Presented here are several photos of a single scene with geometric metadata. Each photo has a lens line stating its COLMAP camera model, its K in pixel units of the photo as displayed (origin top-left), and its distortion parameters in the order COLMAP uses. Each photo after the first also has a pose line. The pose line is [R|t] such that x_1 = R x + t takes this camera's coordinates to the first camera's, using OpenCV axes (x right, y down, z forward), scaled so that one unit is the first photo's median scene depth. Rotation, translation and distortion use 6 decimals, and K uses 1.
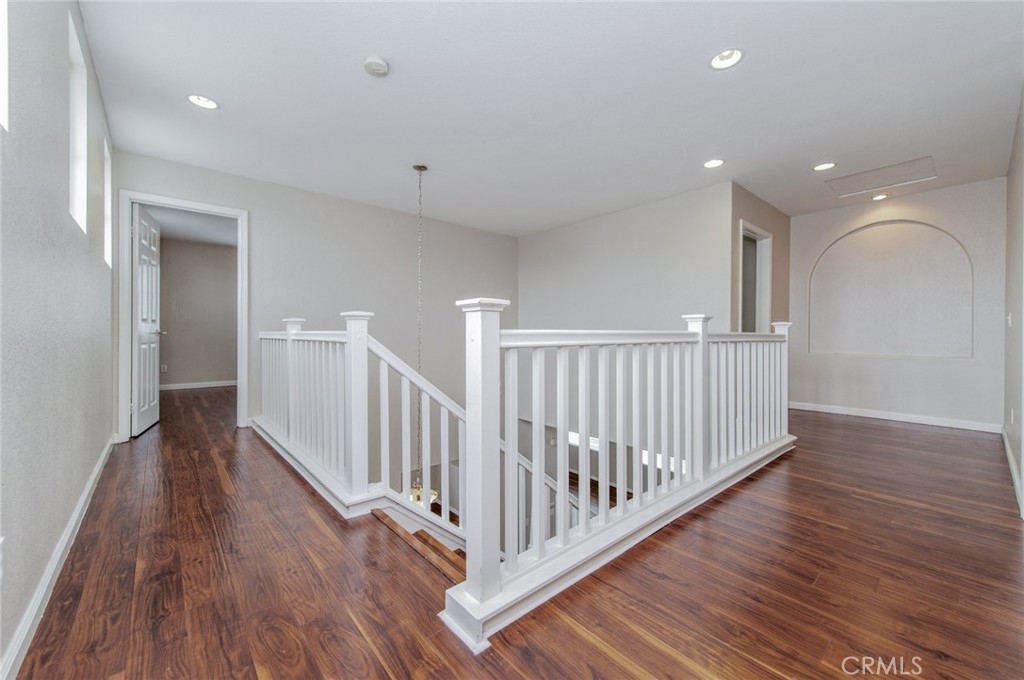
lens RADIAL K [[401.2, 0, 513.2], [0, 401.2, 333.5], [0, 0, 1]] dist [0.011715, -0.002690]
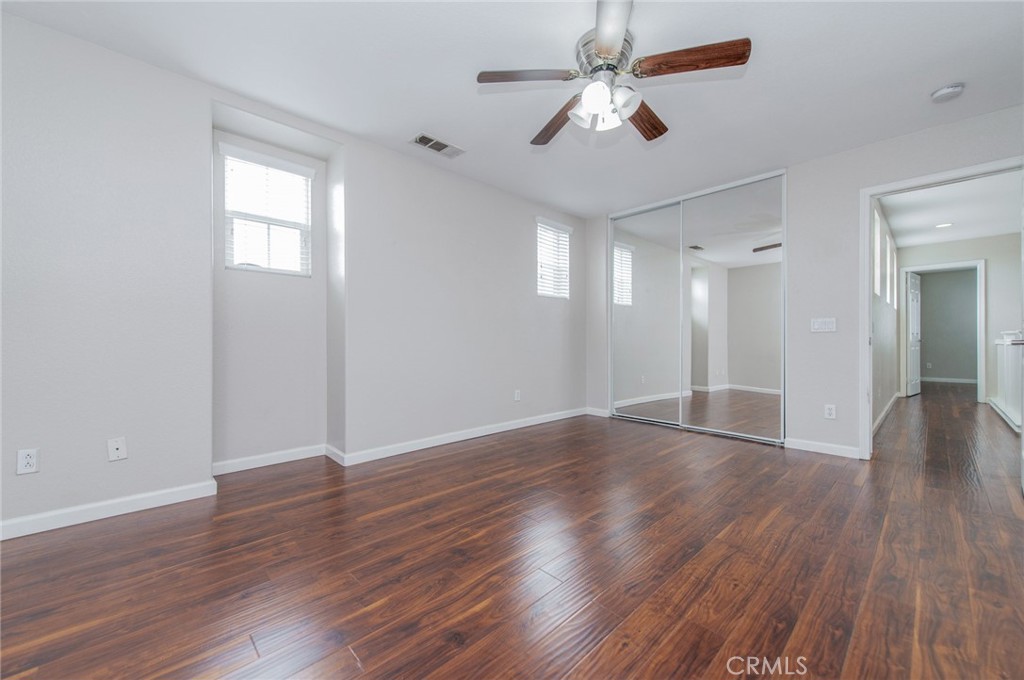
lens RADIAL K [[401.2, 0, 513.0], [0, 401.2, 338.5], [0, 0, 1]] dist [0.011715, -0.002690]
pose [[0.069901, -0.008120, -0.997521, 0.730249], [0.001987, 0.999966, -0.008000, -0.000198], [0.997552, -0.001423, 0.069915, -0.864721]]
